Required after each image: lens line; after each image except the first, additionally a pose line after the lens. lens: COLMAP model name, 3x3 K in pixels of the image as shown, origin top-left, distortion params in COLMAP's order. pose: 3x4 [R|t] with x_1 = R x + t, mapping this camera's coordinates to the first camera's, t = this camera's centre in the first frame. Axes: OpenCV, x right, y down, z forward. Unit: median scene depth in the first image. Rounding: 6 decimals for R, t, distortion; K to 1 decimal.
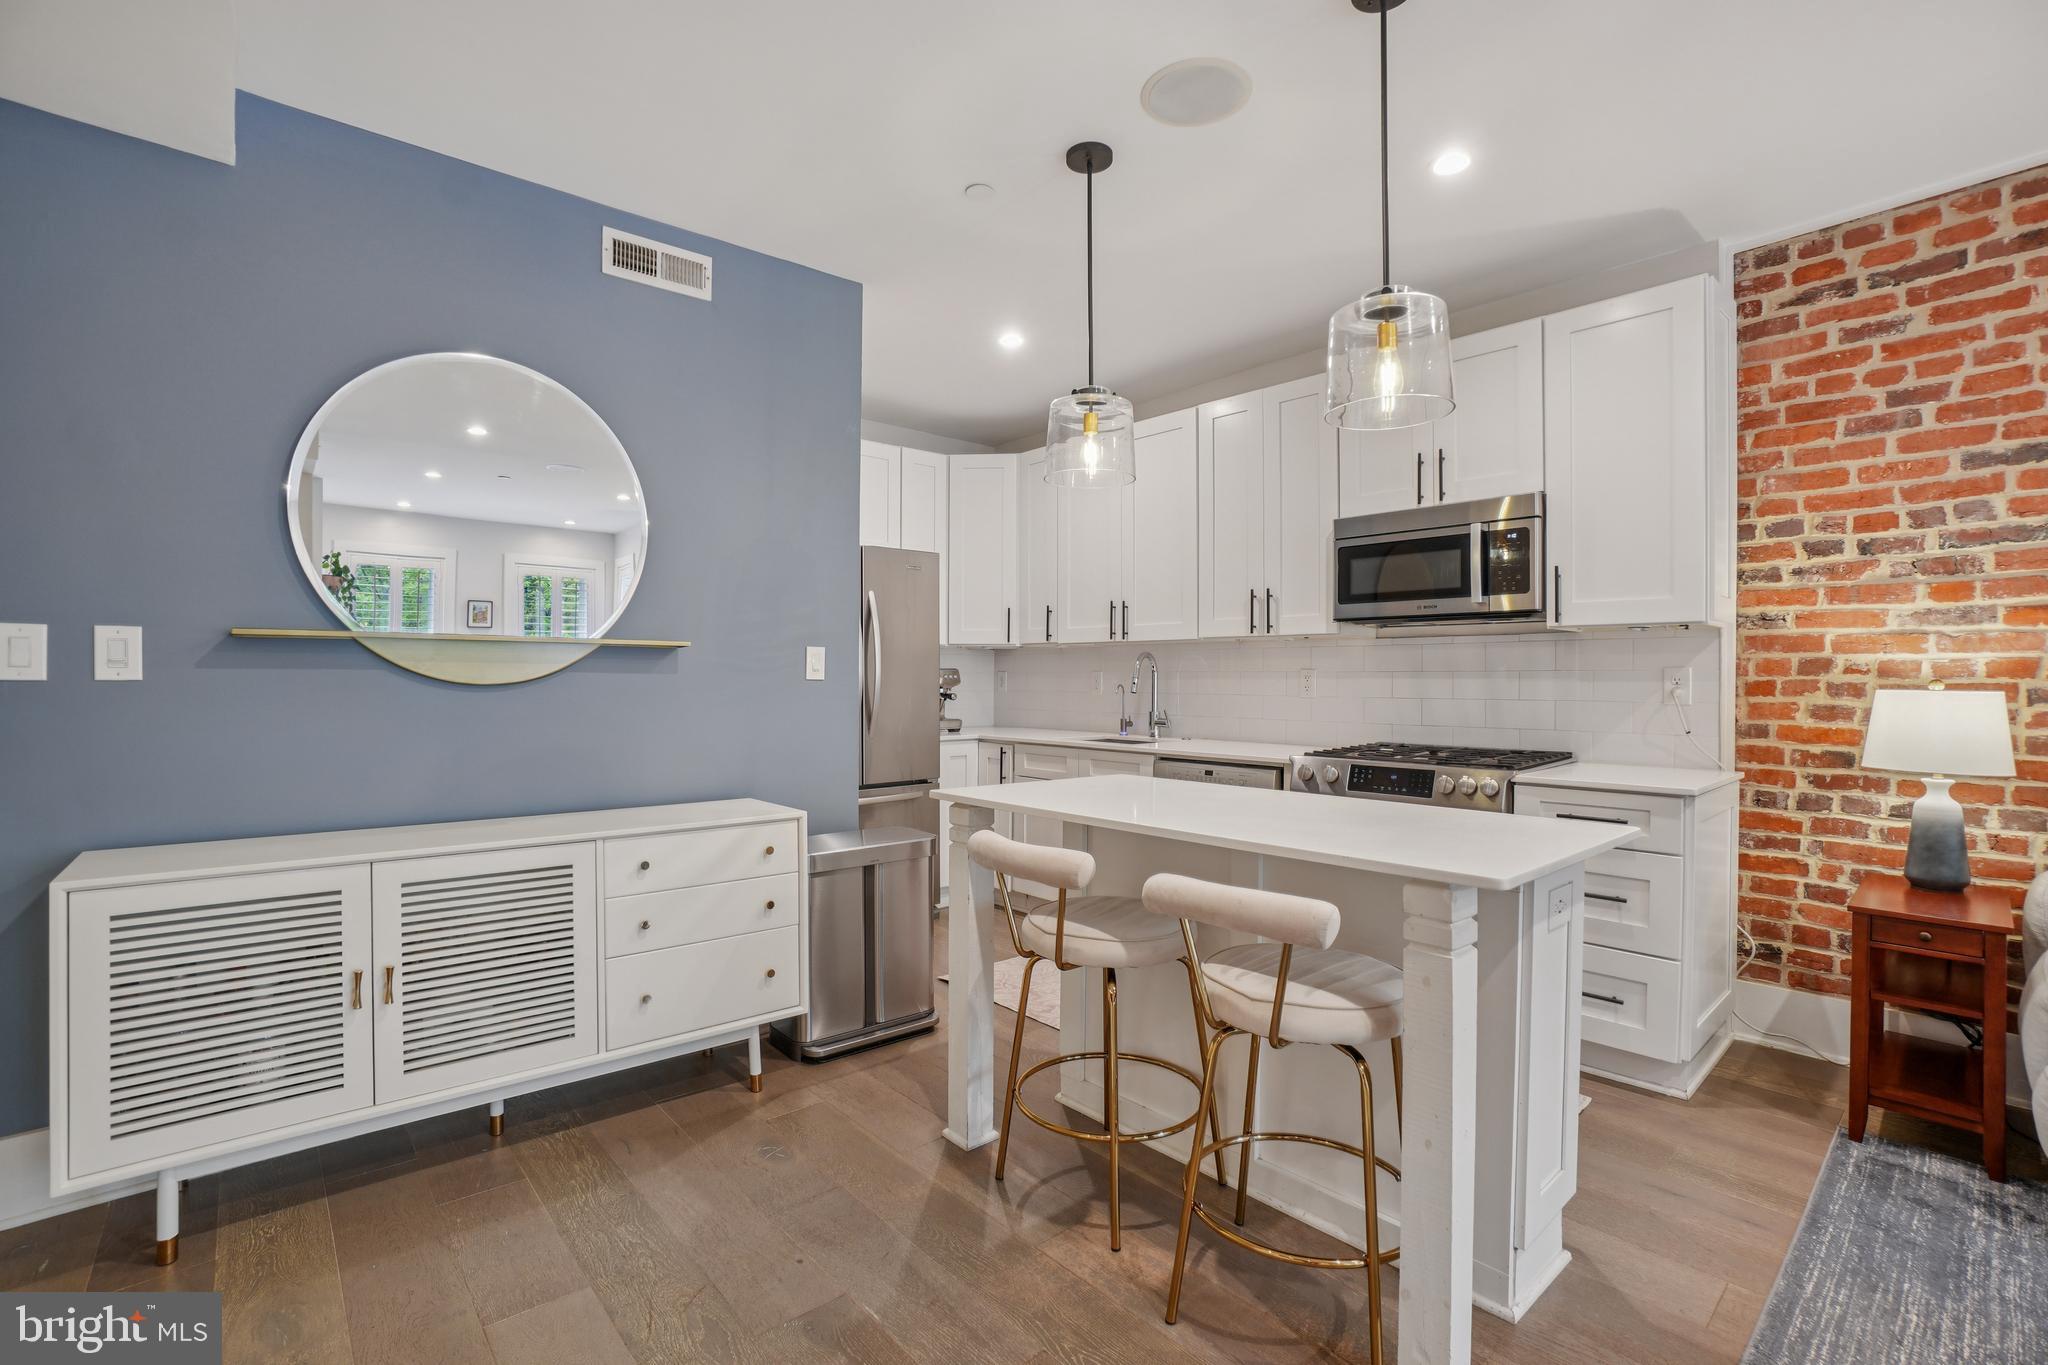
lens RADIAL K [[951.0, 0, 993.6], [0, 951.0, 679.3], [0, 0, 1]] dist [-0.028907, 0.022243]
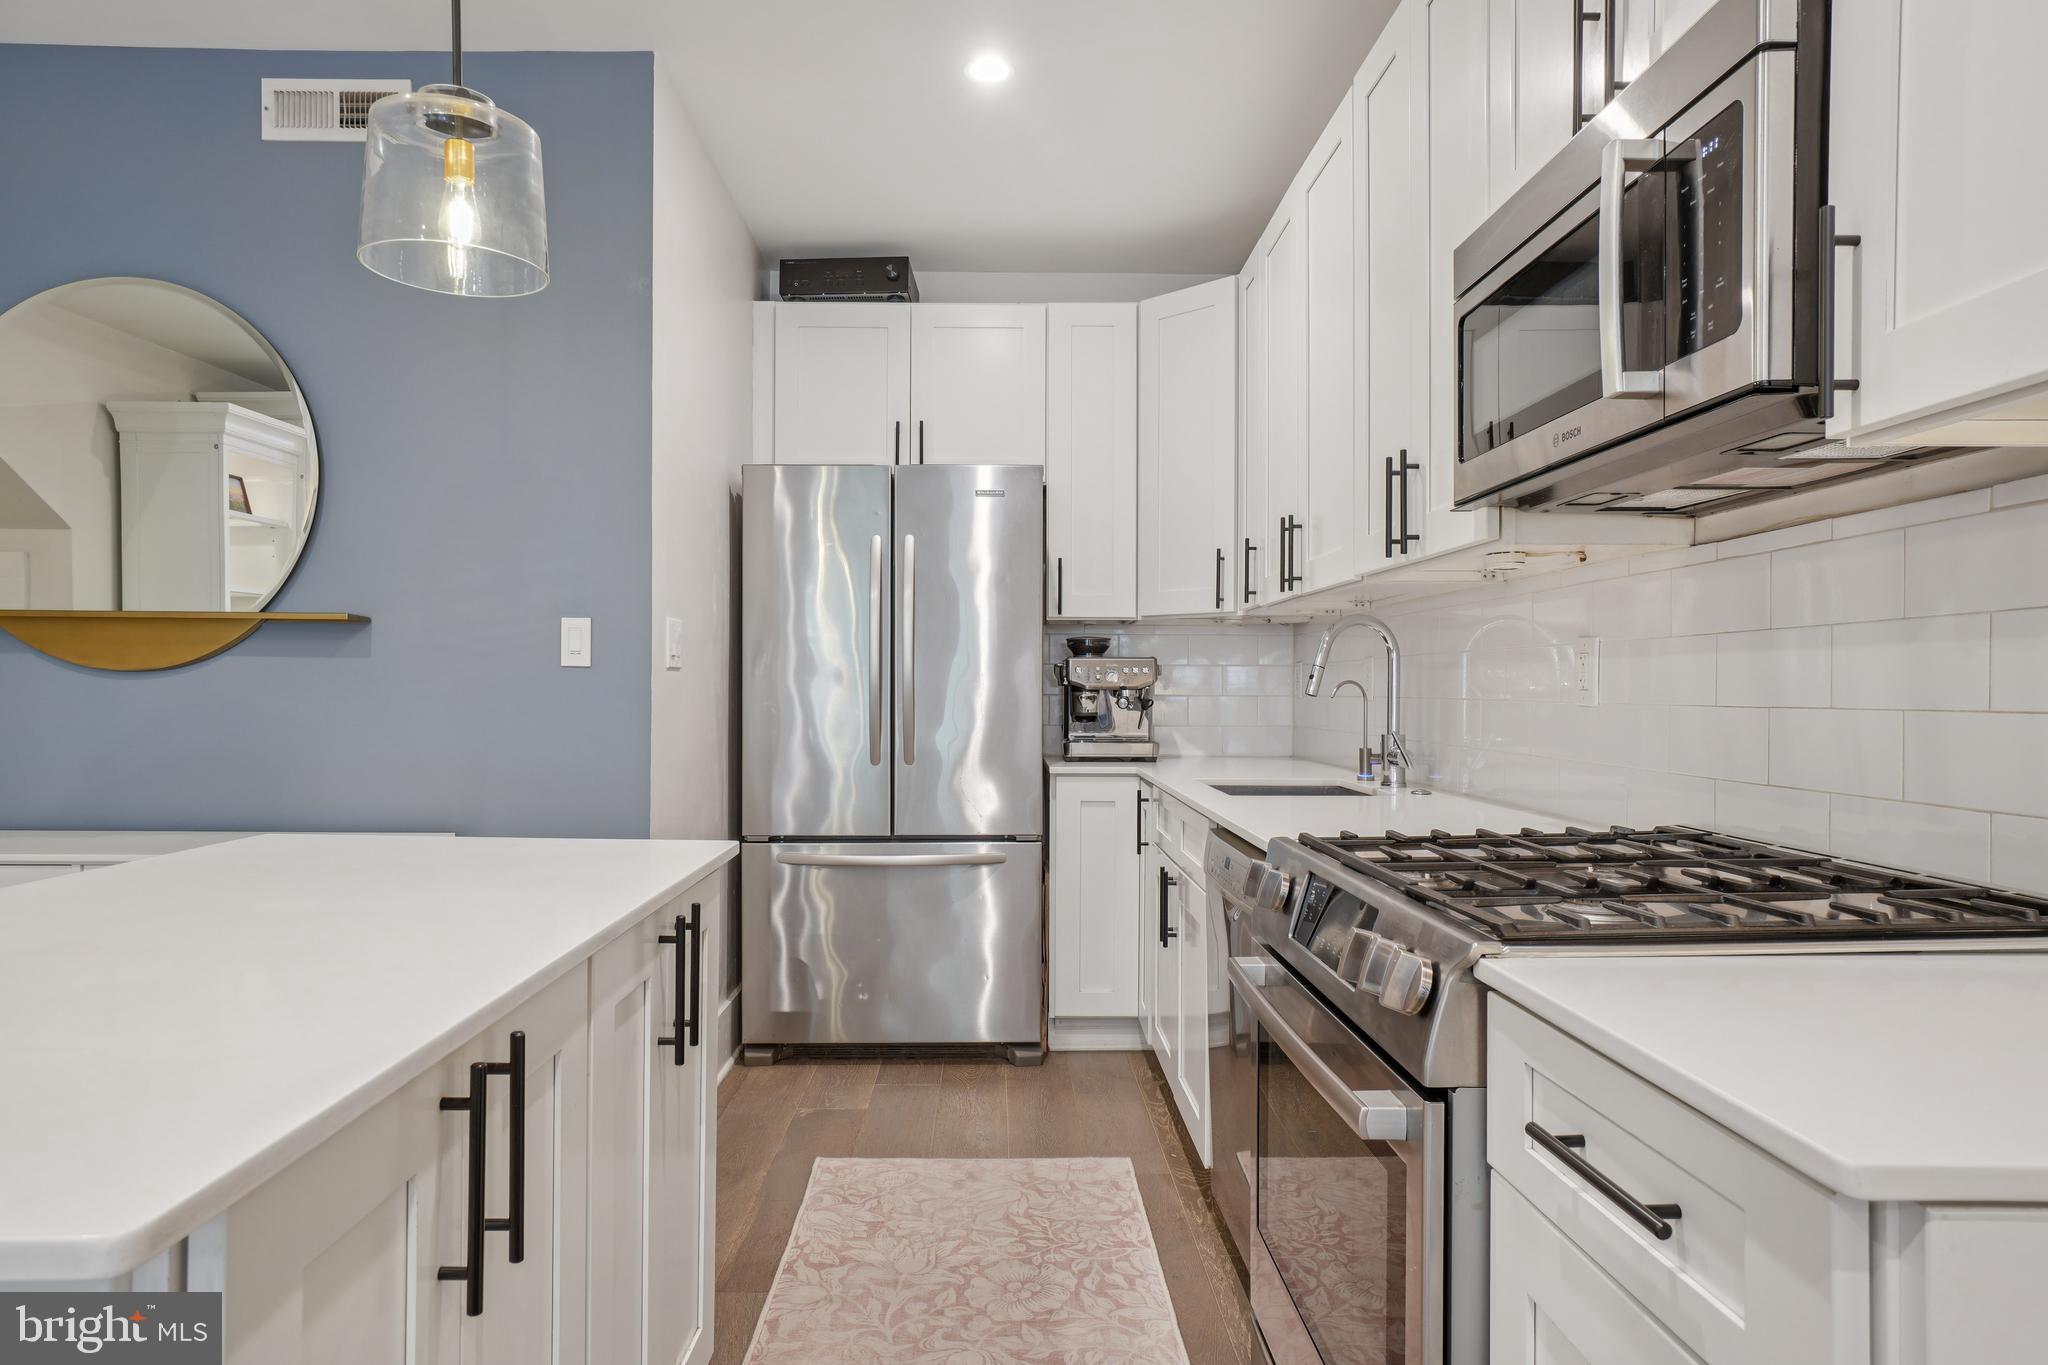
lens RADIAL K [[1212.4, 0, 956.5], [0, 1212.4, 715.3], [0, 0, 1]] dist [0.029395, -0.000472]
pose [[0.750186, 0.016726, -0.661015, 0.698288], [-0.002255, 0.999739, 0.022737, 0.017896], [0.661223, -0.015567, 0.750028, 0.616427]]
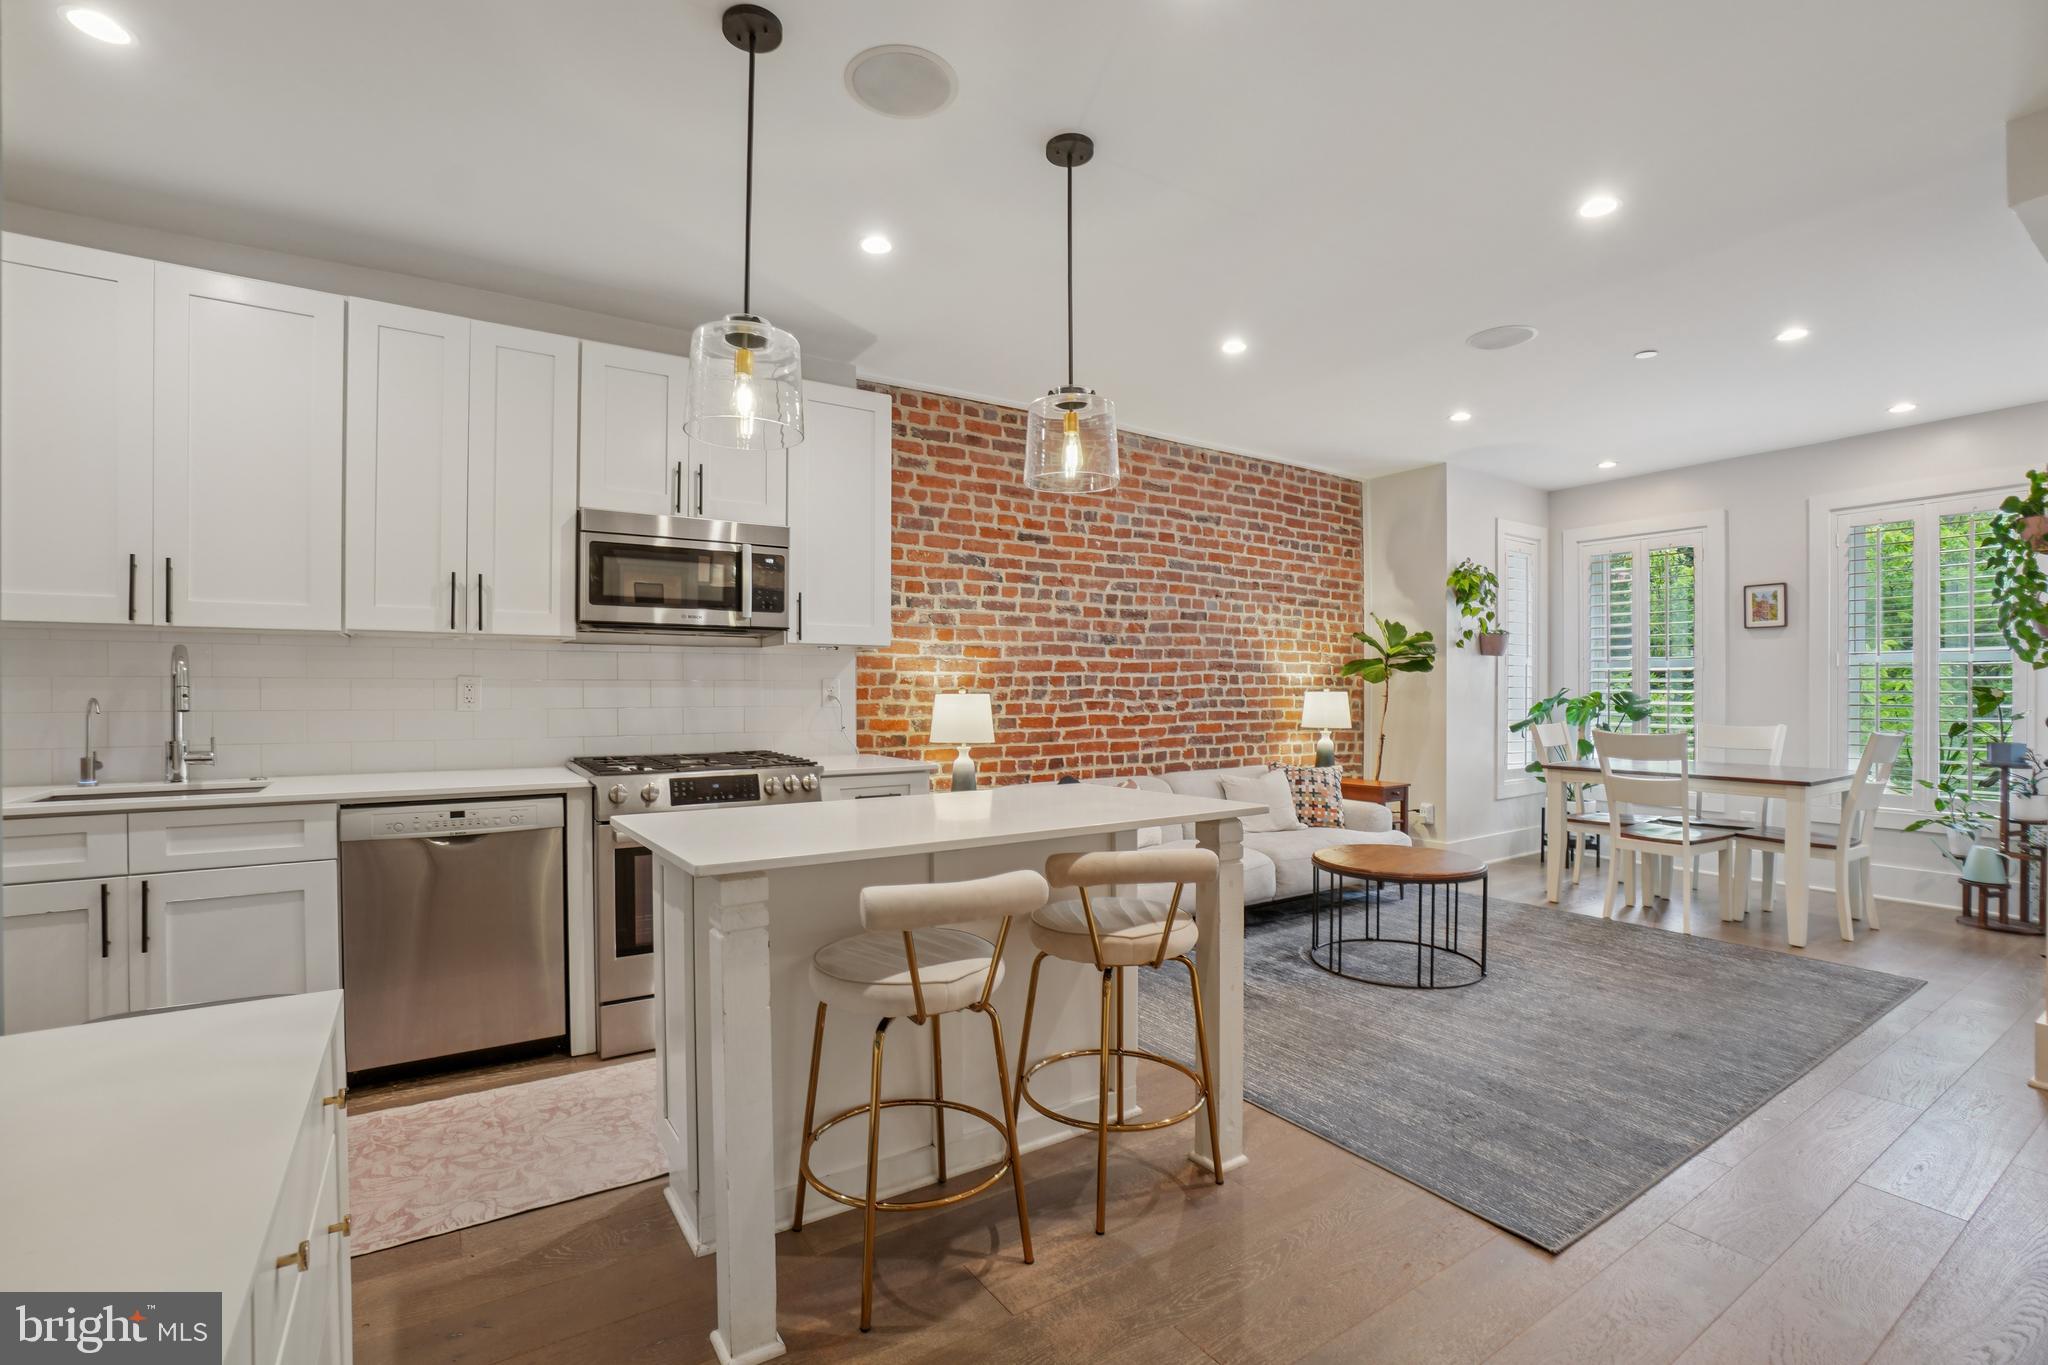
lens RADIAL K [[951.0, 0, 993.6], [0, 951.0, 679.3], [0, 0, 1]] dist [-0.028907, 0.022243]
pose [[0.165616, 0.009209, 0.986147, -0.584155], [0.001410, 0.999953, -0.009575, 0.001326], [-0.986189, 0.002976, 0.165596, 0.608165]]
